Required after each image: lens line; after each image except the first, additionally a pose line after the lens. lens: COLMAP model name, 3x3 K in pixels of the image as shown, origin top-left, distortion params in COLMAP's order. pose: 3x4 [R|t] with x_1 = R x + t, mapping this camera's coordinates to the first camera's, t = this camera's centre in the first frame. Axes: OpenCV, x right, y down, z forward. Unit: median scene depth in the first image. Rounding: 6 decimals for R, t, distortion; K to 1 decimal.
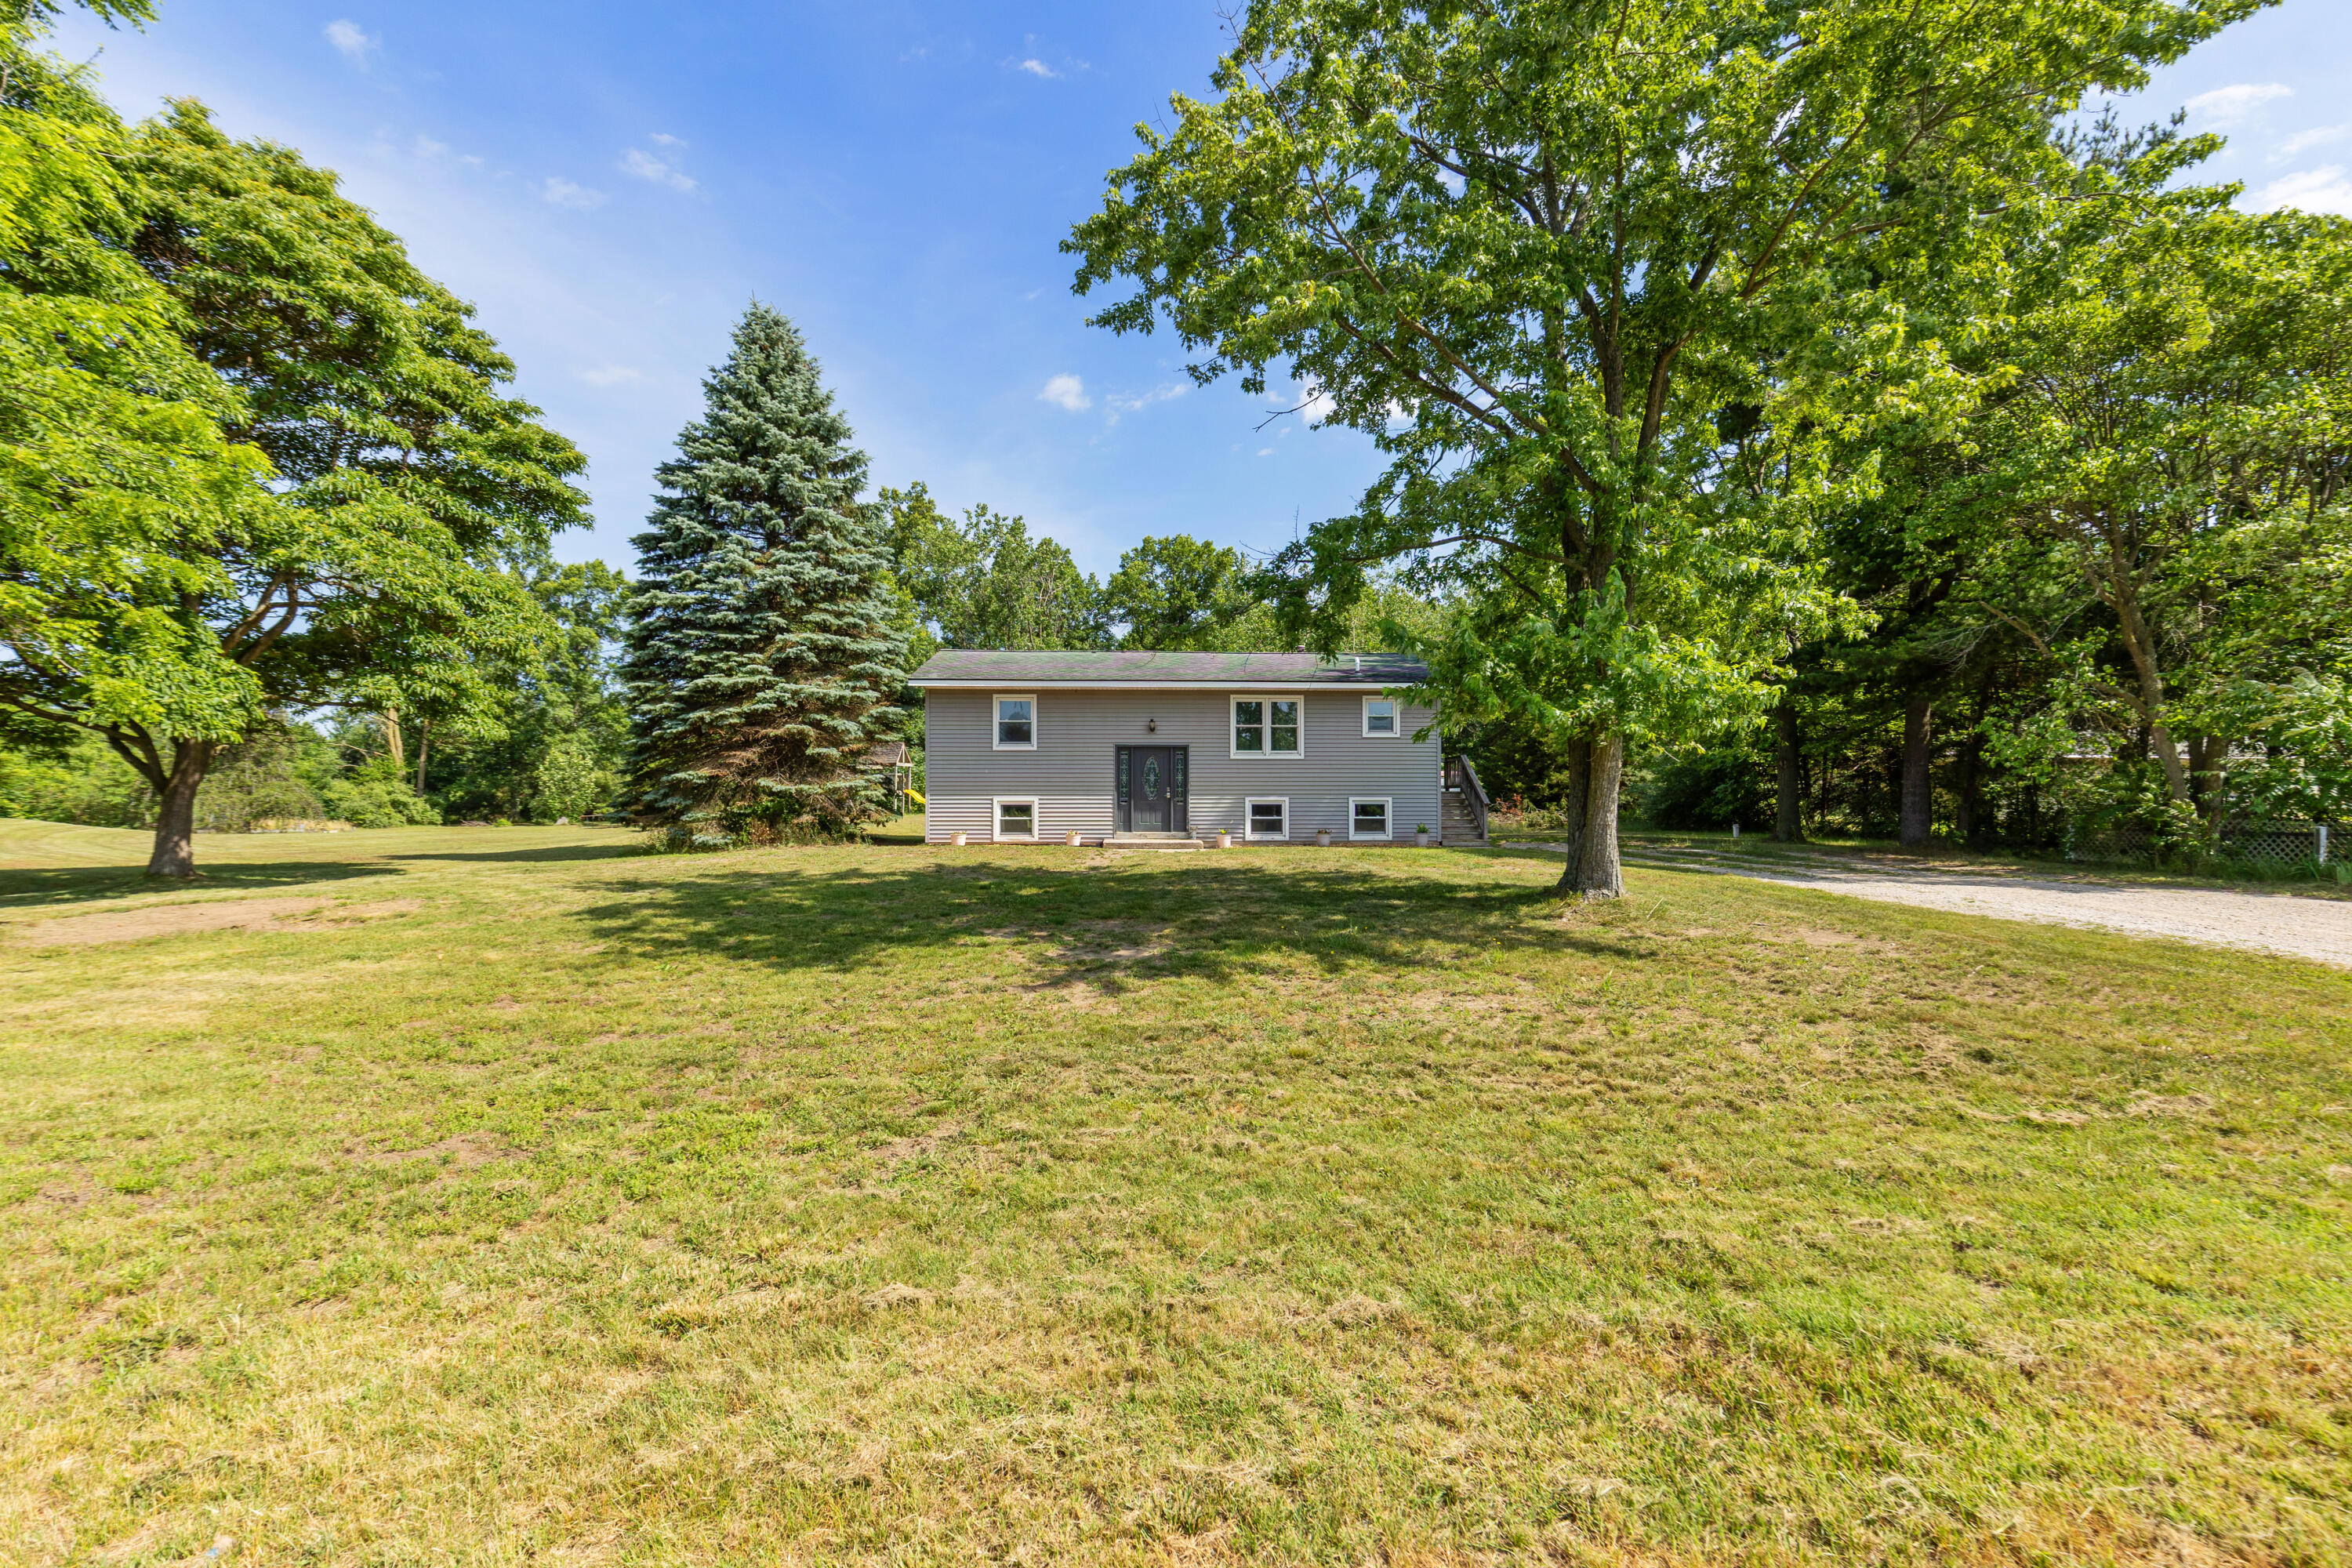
lens RADIAL K [[1049.7, 0, 1185.9], [0, 1049.7, 801.2], [0, 0, 1]] dist [0.000826, 0.000121]
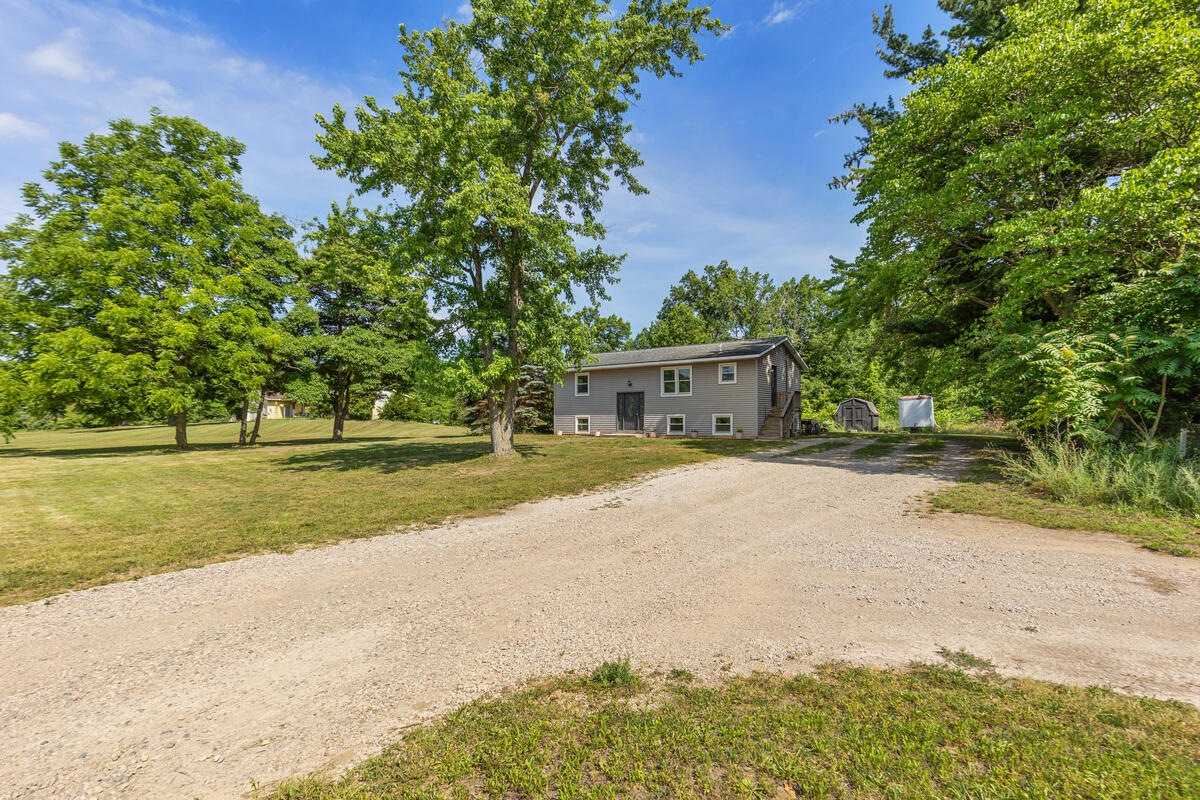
lens RADIAL K [[535.6, 0, 605.1], [0, 535.6, 408.8], [0, 0, 1]] dist [0.000826, 0.000121]
pose [[0.789717, -0.015010, -0.613287, 0.629054], [0.011307, 0.999887, -0.009913, -0.006430], [0.613367, 0.000894, 0.789798, 0.057847]]
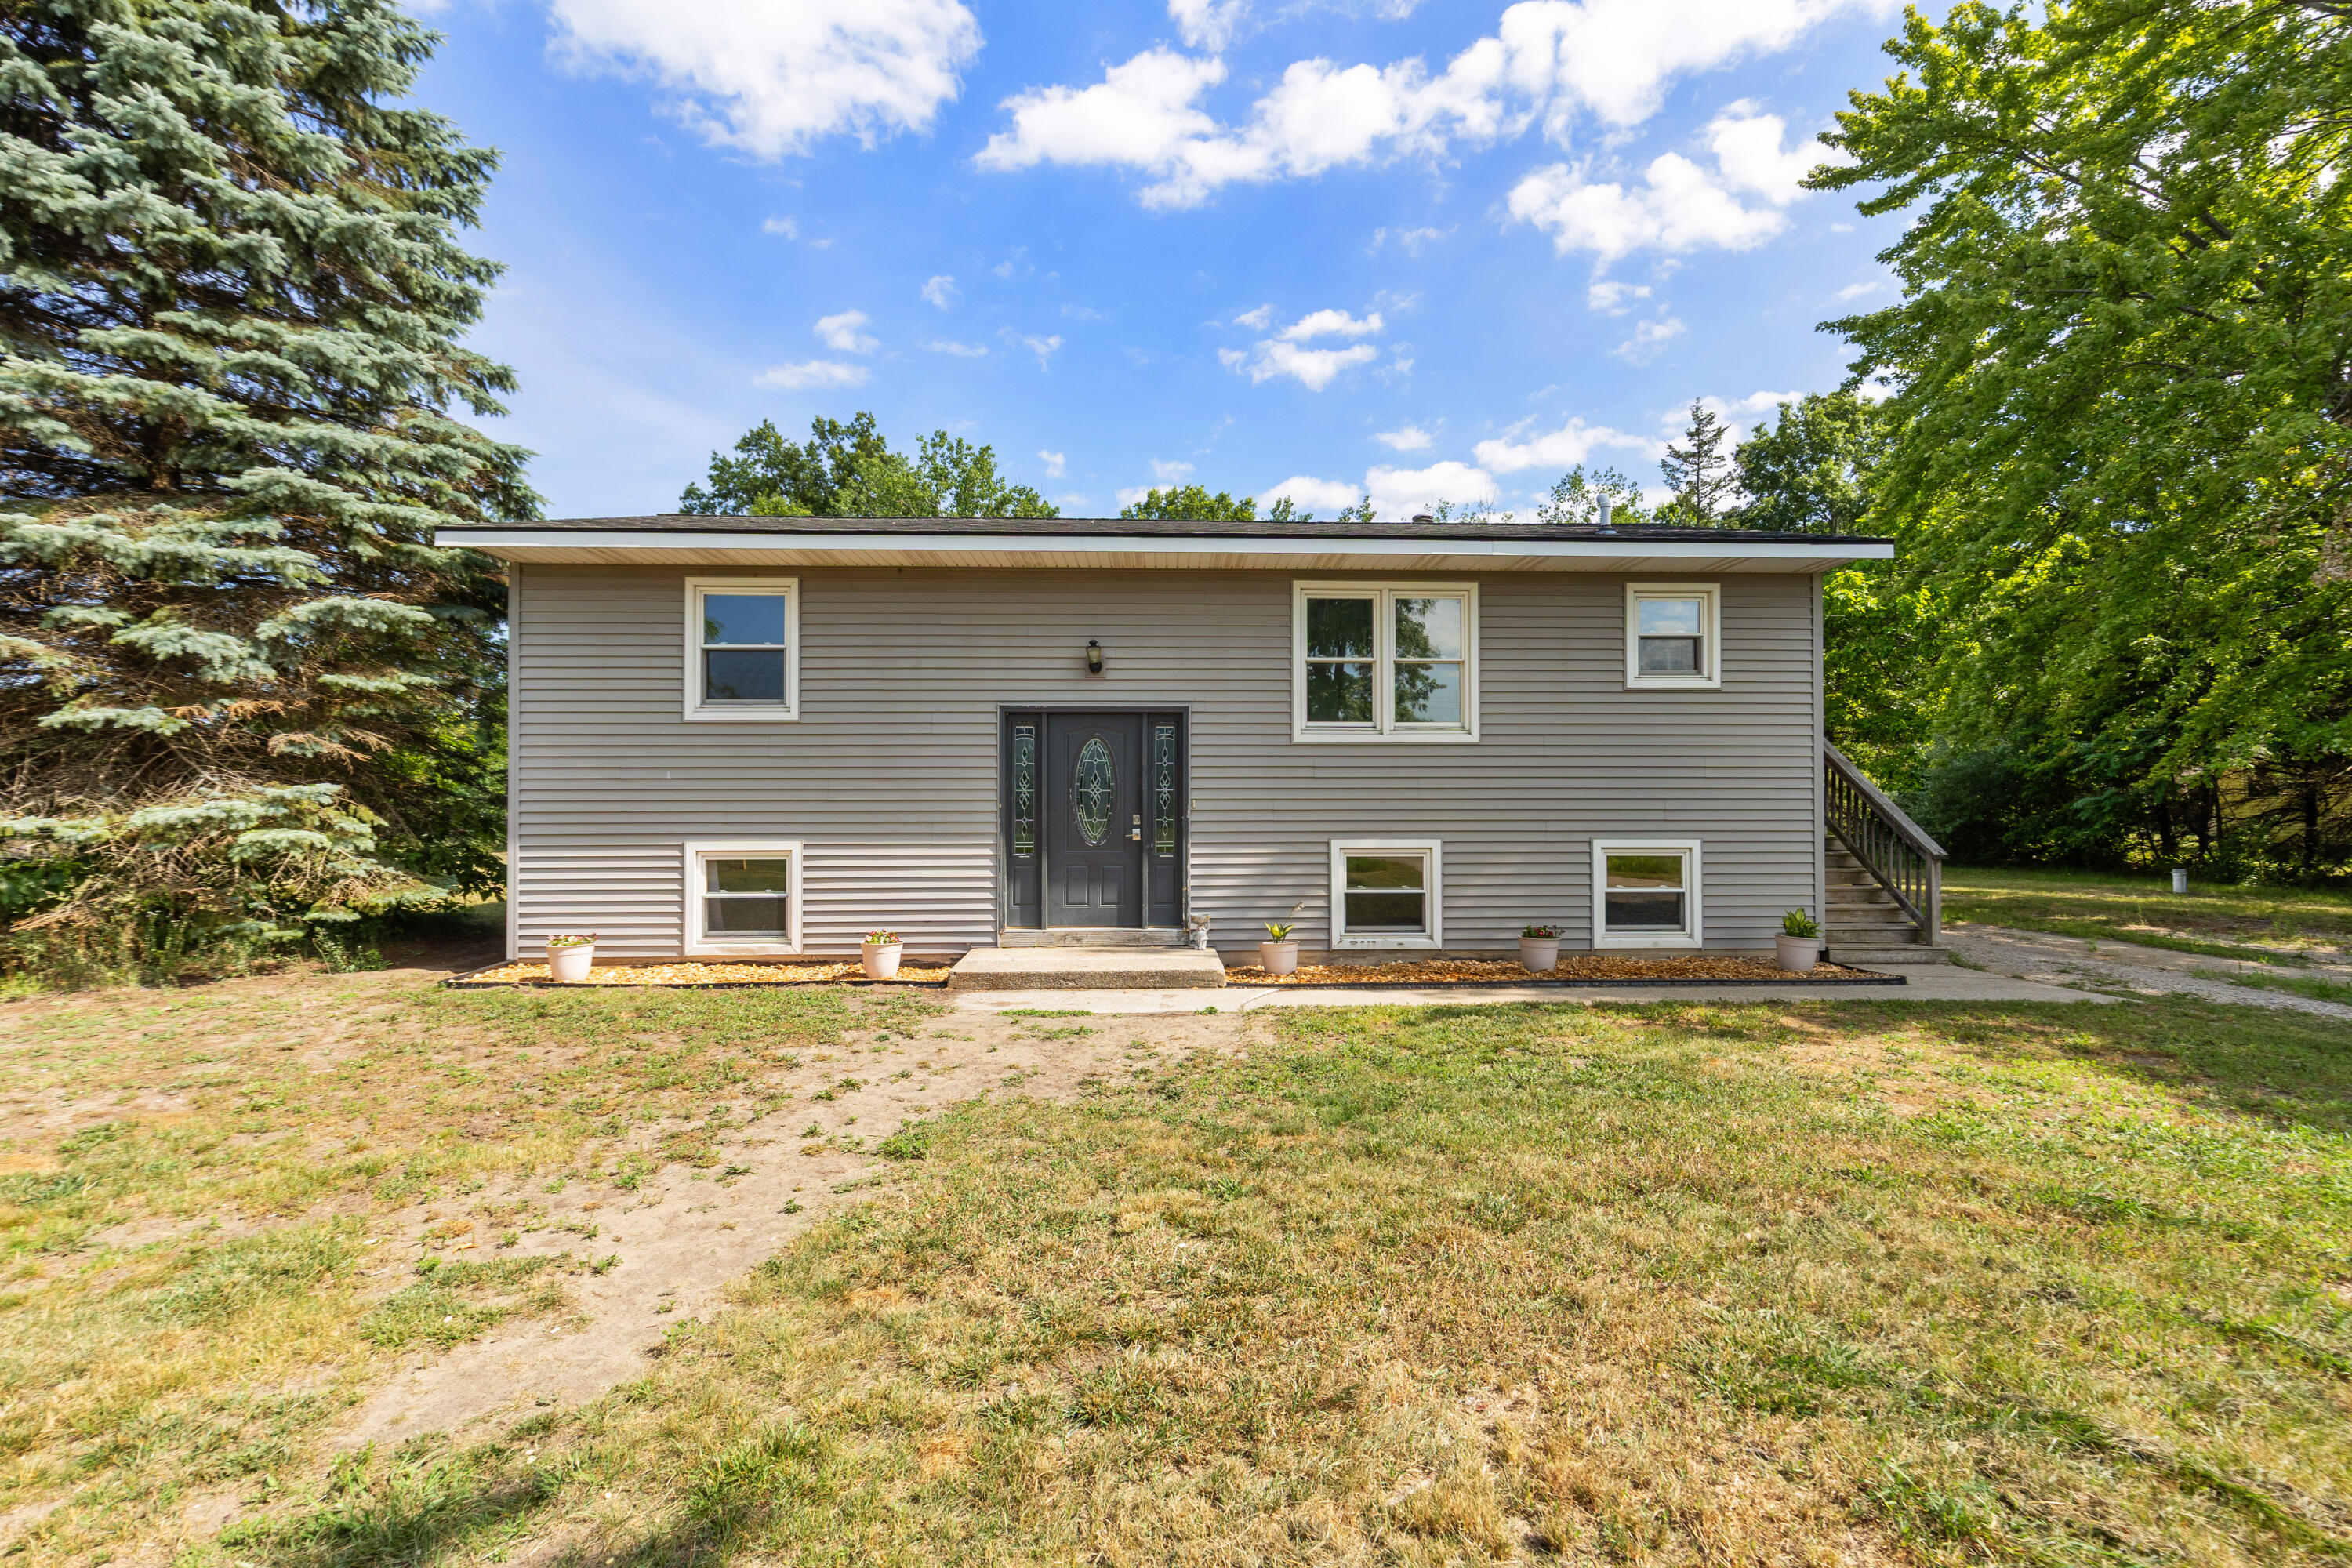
lens RADIAL K [[1049.7, 0, 1185.9], [0, 1049.7, 801.2], [0, 0, 1]] dist [0.000826, 0.000121]
pose [[0.999919, -0.000643, -0.012715, 0.006915], [0.000641, 1.000000, -0.000191, -0.018418], [0.012715, 0.000183, 0.999919, 0.606479]]
